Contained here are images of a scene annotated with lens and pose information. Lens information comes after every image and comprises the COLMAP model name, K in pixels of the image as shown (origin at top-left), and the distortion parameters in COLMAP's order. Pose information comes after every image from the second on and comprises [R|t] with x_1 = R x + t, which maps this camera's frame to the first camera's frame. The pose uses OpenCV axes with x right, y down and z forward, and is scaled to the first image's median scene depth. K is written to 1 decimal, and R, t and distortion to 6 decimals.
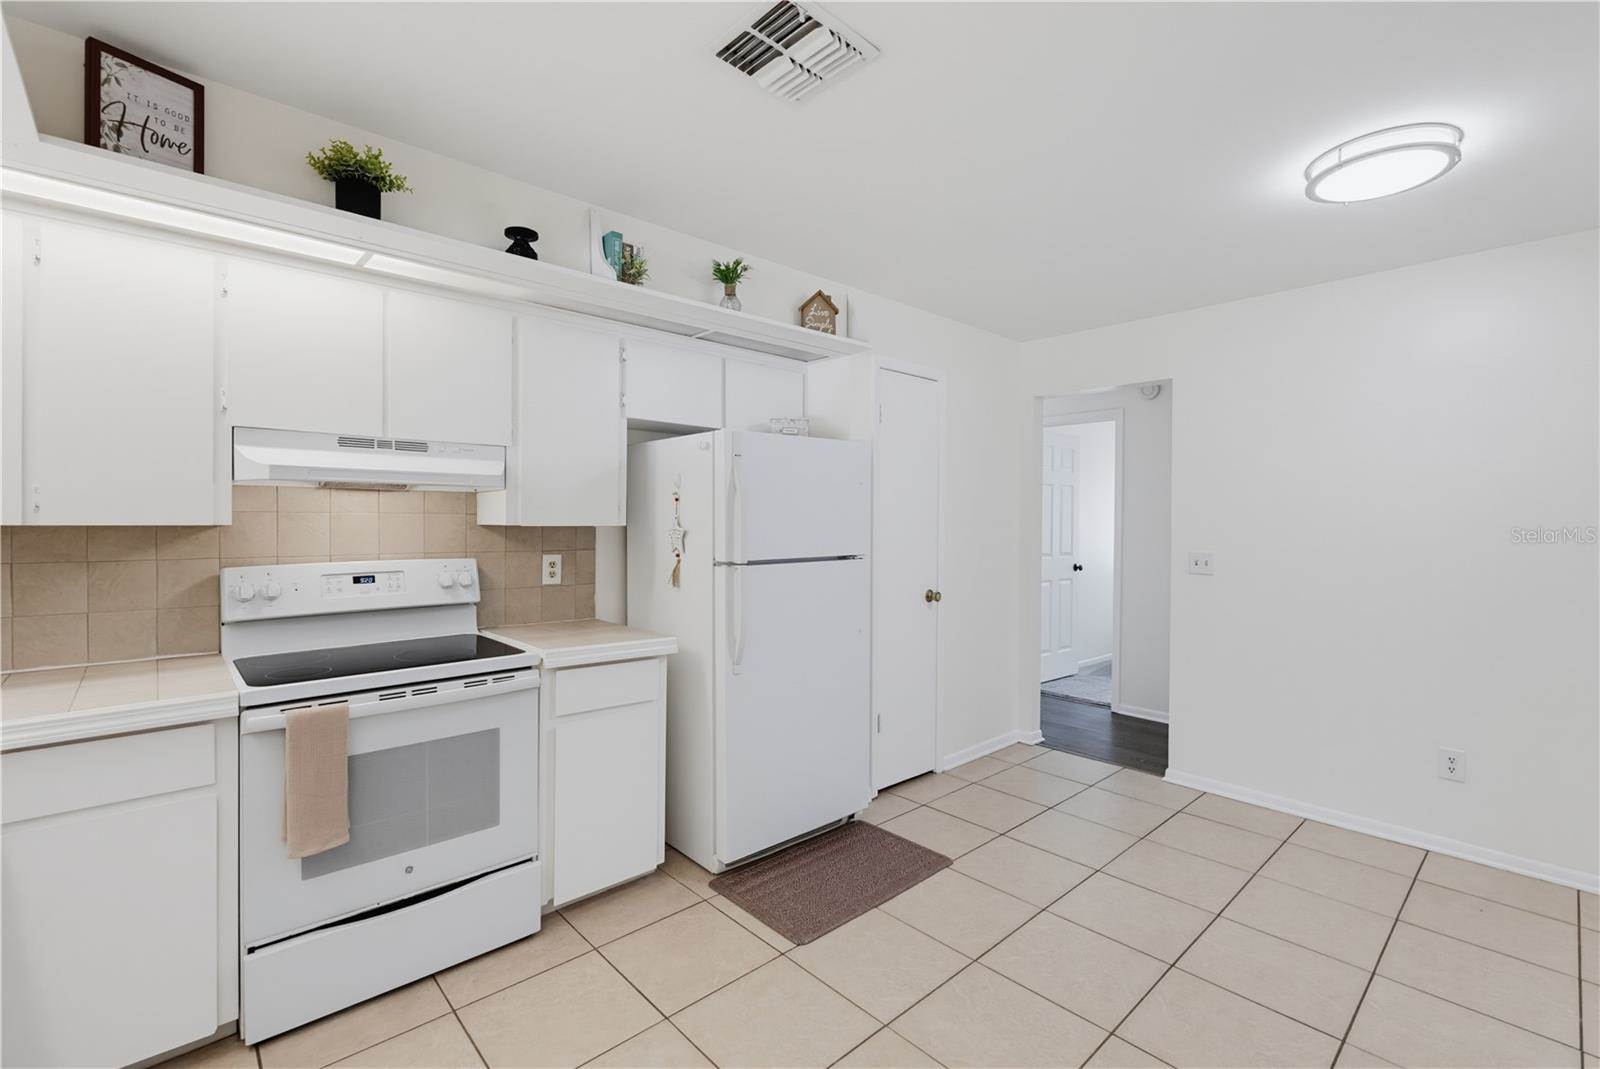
lens RADIAL K [[707.0, 0, 795.9], [0, 707.0, 525.8], [0, 0, 1]] dist [-0.001305, -0.000845]
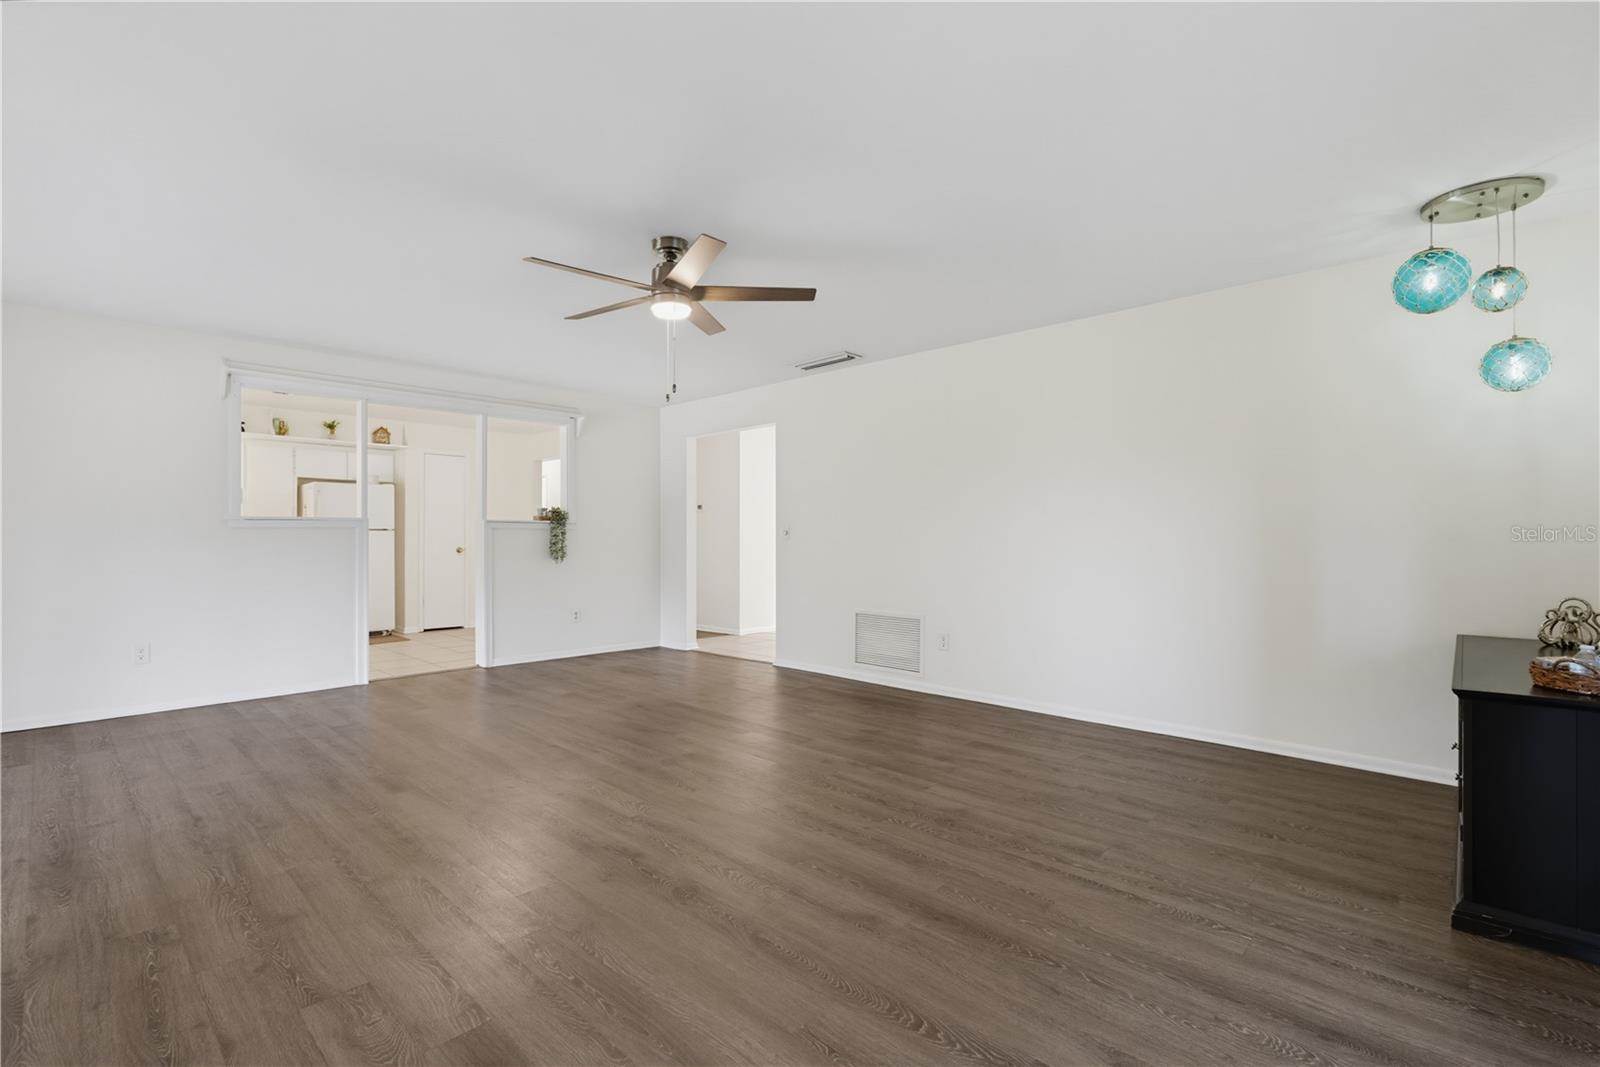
lens RADIAL K [[721.0, 0, 788.0], [0, 721.0, 536.6], [0, 0, 1]] dist [0.001197, 0.000405]
pose [[0.997765, -0.004663, 0.066658, 1.427831], [0.005504, 0.999908, -0.012436, 0.117512], [-0.066594, 0.012776, 0.997698, -1.840741]]
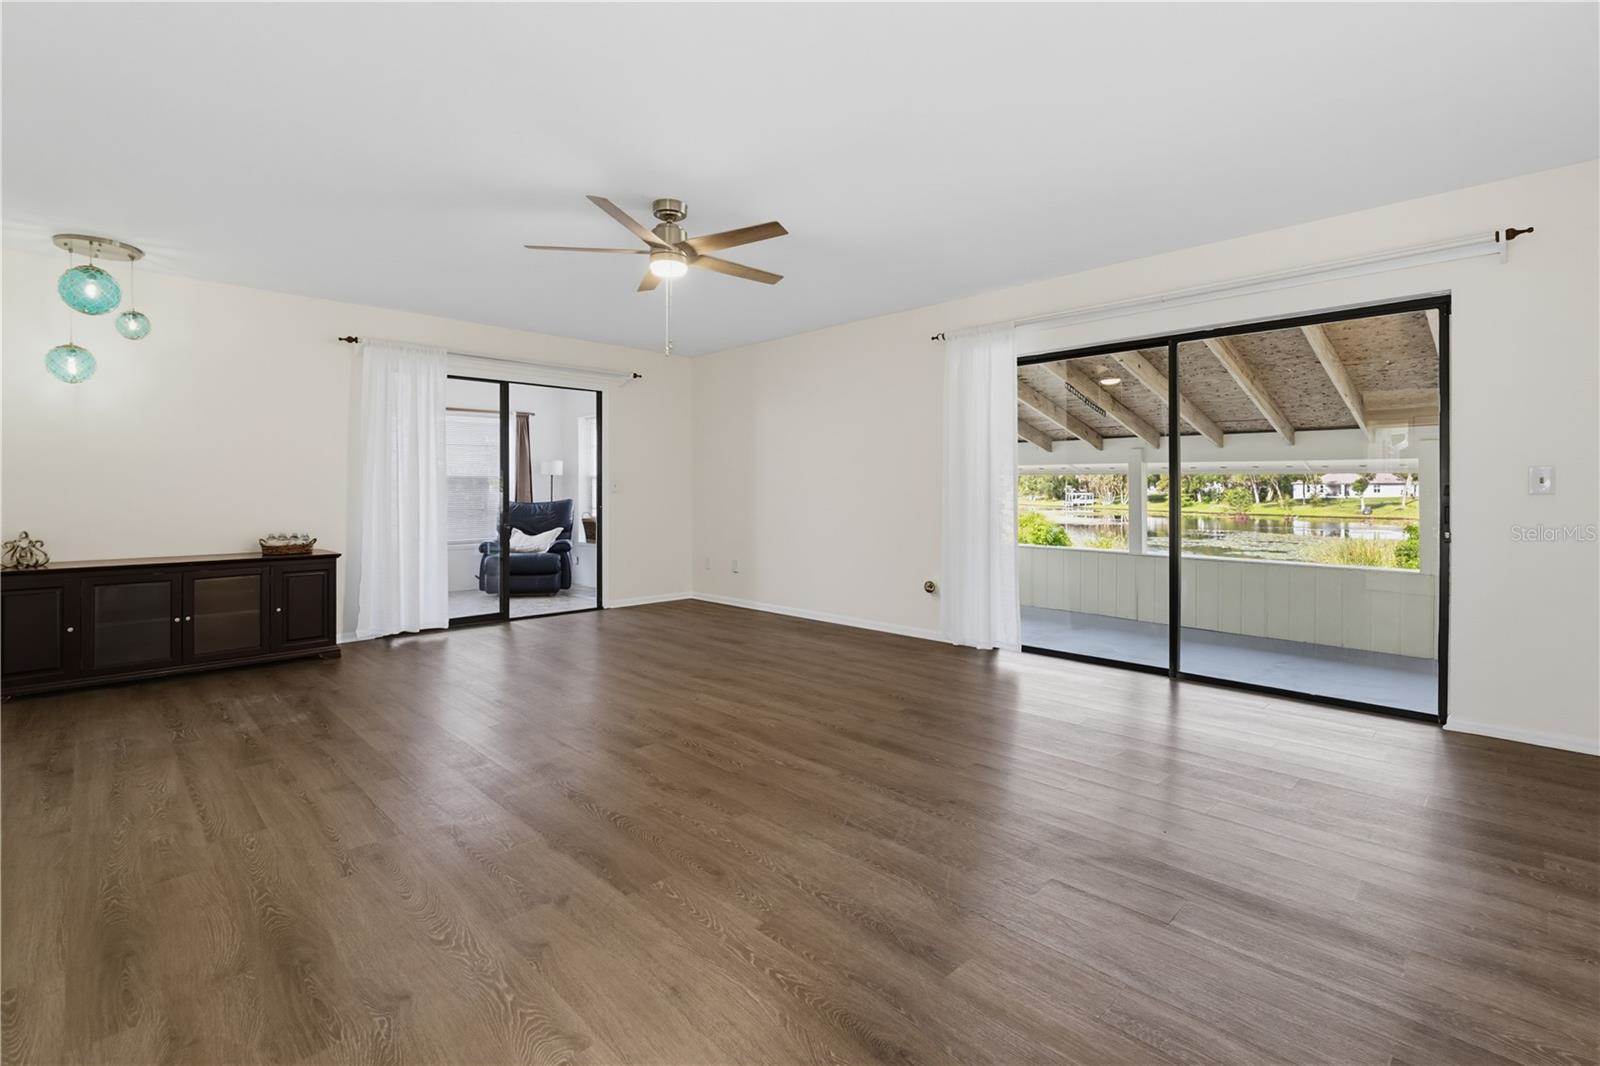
lens RADIAL K [[717.1, 0, 801.5], [0, 717.1, 509.8], [0, 0, 1]] dist [-0.001595, -0.000414]
pose [[-0.998882, -0.004244, -0.047077, 1.147768], [-0.005974, 0.999309, 0.036686, 0.096320], [0.046889, 0.036926, -0.998217, 0.553109]]
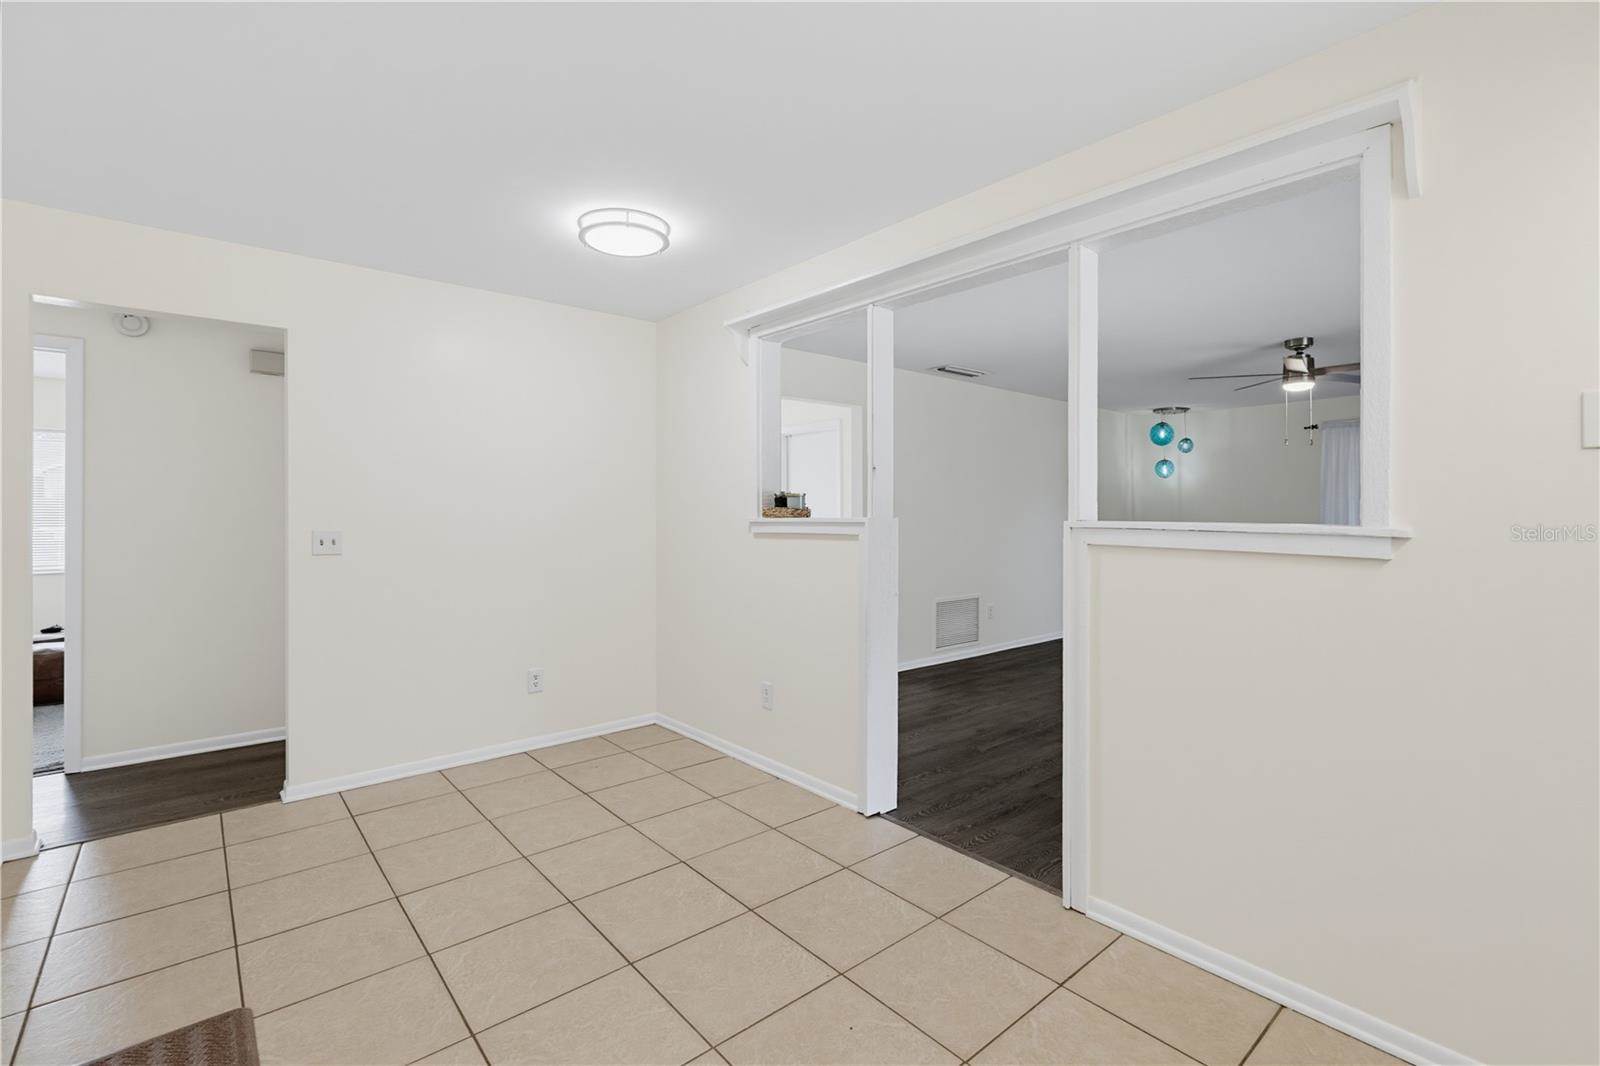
lens RADIAL K [[717.1, 0, 801.5], [0, 717.1, 509.8], [0, 0, 1]] dist [-0.001595, -0.000414]
pose [[0.029575, -0.003213, 0.999557, -0.395941], [0.007655, 0.999966, 0.002988, 0.016218], [-0.999533, 0.007563, 0.029599, 0.447152]]
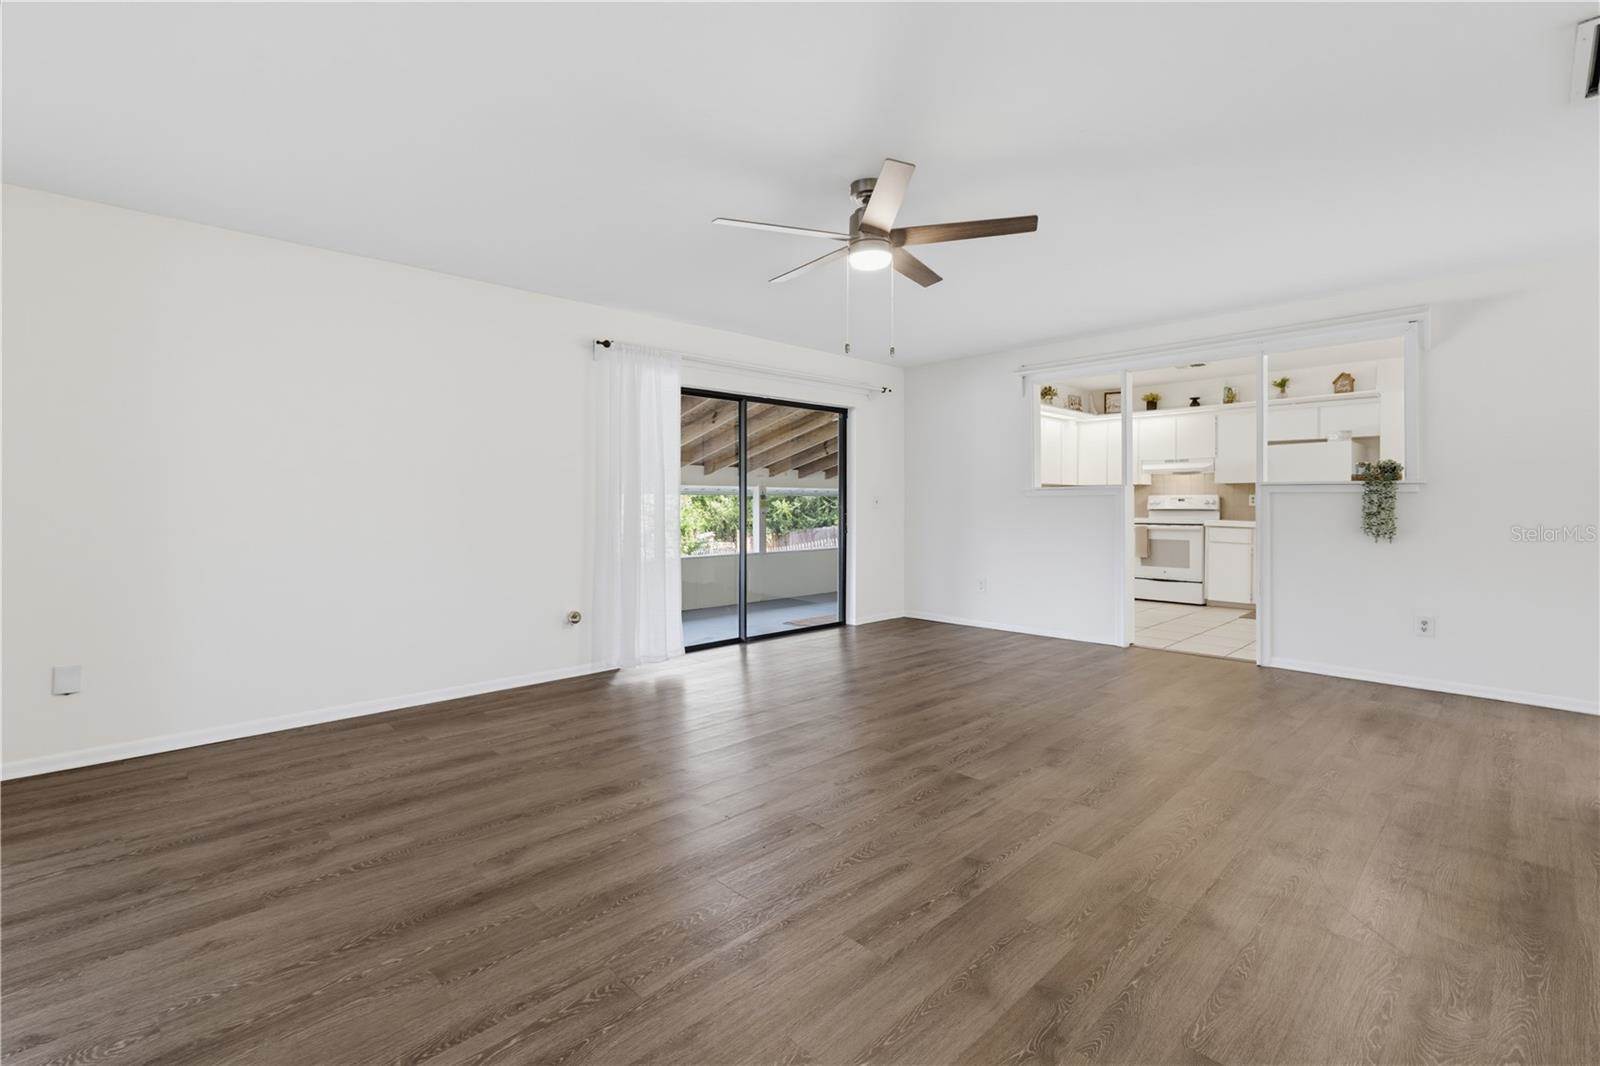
lens RADIAL K [[707.0, 0, 795.9], [0, 707.0, 524.3], [0, 0, 1]] dist [-0.001305, -0.000845]
pose [[0.022911, 0.027148, -0.999369, 2.351503], [-0.008501, 0.999600, 0.026959, 0.099256], [0.999701, 0.007878, 0.023132, -0.800457]]
